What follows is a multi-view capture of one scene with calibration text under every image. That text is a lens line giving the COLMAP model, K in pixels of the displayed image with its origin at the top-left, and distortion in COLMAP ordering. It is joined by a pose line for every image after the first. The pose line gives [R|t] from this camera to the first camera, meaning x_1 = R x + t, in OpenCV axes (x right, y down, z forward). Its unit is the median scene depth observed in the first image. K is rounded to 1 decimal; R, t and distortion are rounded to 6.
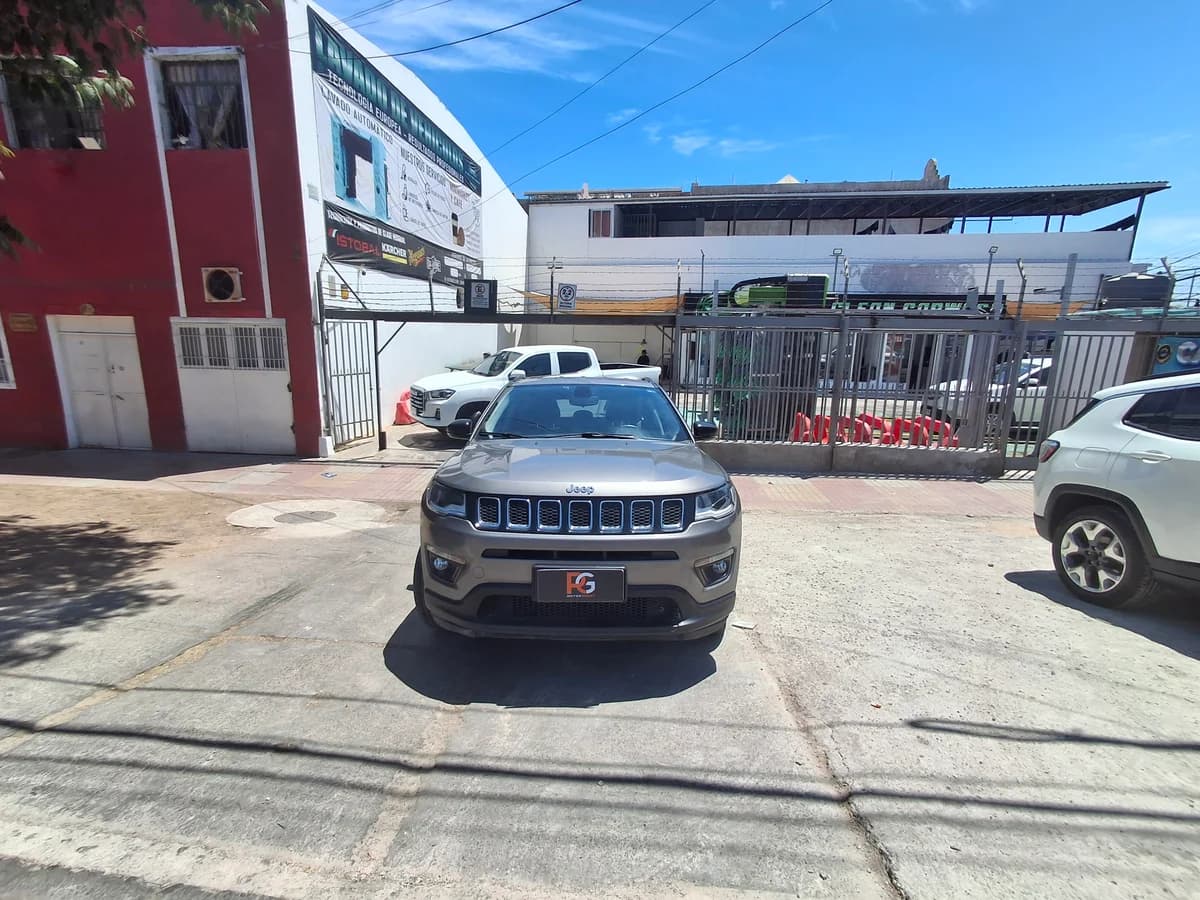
lens RADIAL K [[550.4, 0, 581.8], [0, 550.4, 450.3], [0, 0, 1]] dist [-0.001576, 0.008192]
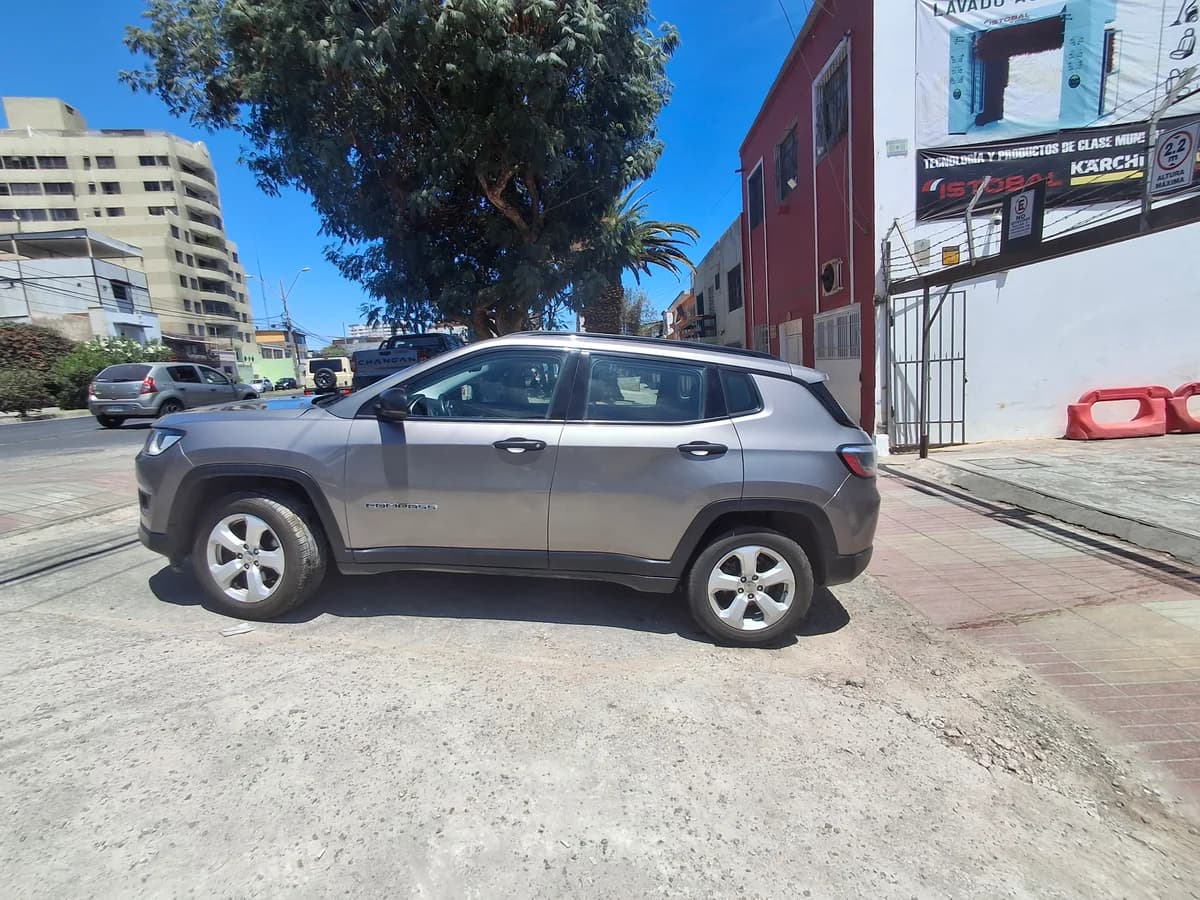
lens RADIAL K [[551.6, 0, 582.6], [0, 551.6, 444.4], [0, 0, 1]] dist [-0.005875, 0.012053]
pose [[0.032037, 0.115920, -0.992742, 0.374681], [-0.143274, 0.983526, 0.110220, -0.039355], [0.989164, 0.138703, 0.048117, 0.510756]]
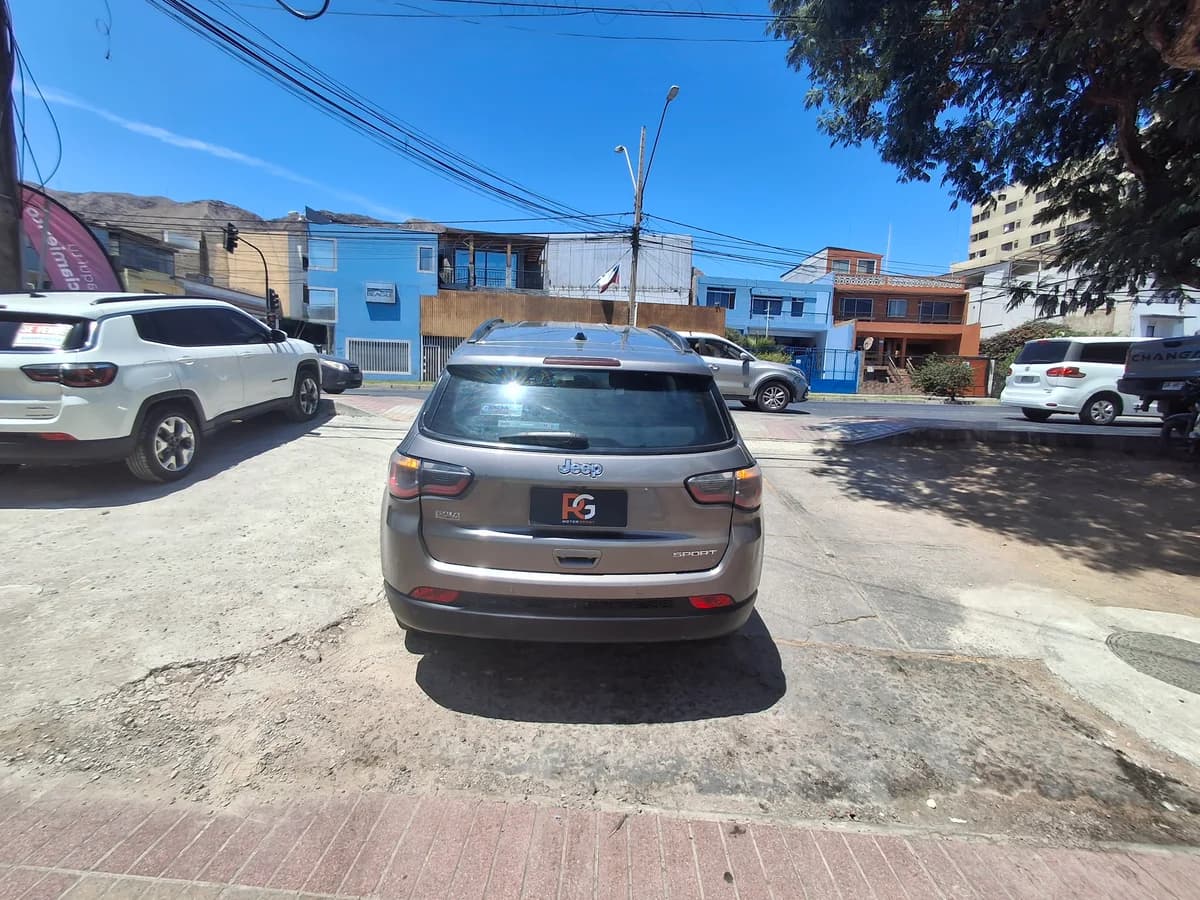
lens RADIAL K [[552.2, 0, 585.4], [0, 552.2, 445.2], [0, 0, 1]] dist [0.001633, -0.001166]
pose [[-0.998026, -0.045819, -0.042952, 0.014396], [-0.057009, 0.947870, 0.313518, -0.105927], [0.026348, 0.315347, -0.948610, 0.892610]]
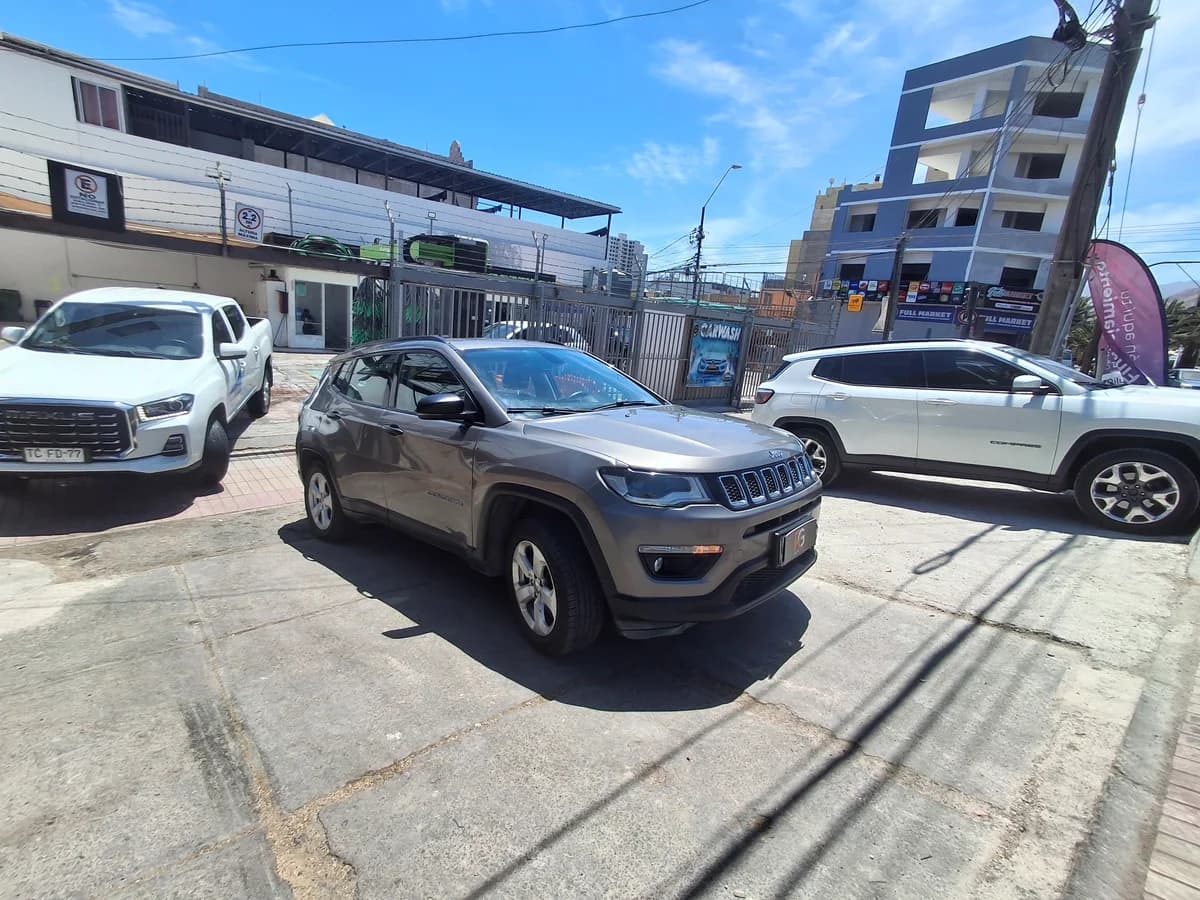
lens RADIAL K [[550.4, 0, 581.8], [0, 550.4, 450.3], [0, 0, 1]] dist [-0.001576, 0.008192]
pose [[0.684926, -0.122631, 0.718218, -0.265550], [0.069250, 0.992229, 0.103377, -0.018750], [-0.725314, -0.021069, 0.688096, 0.144238]]
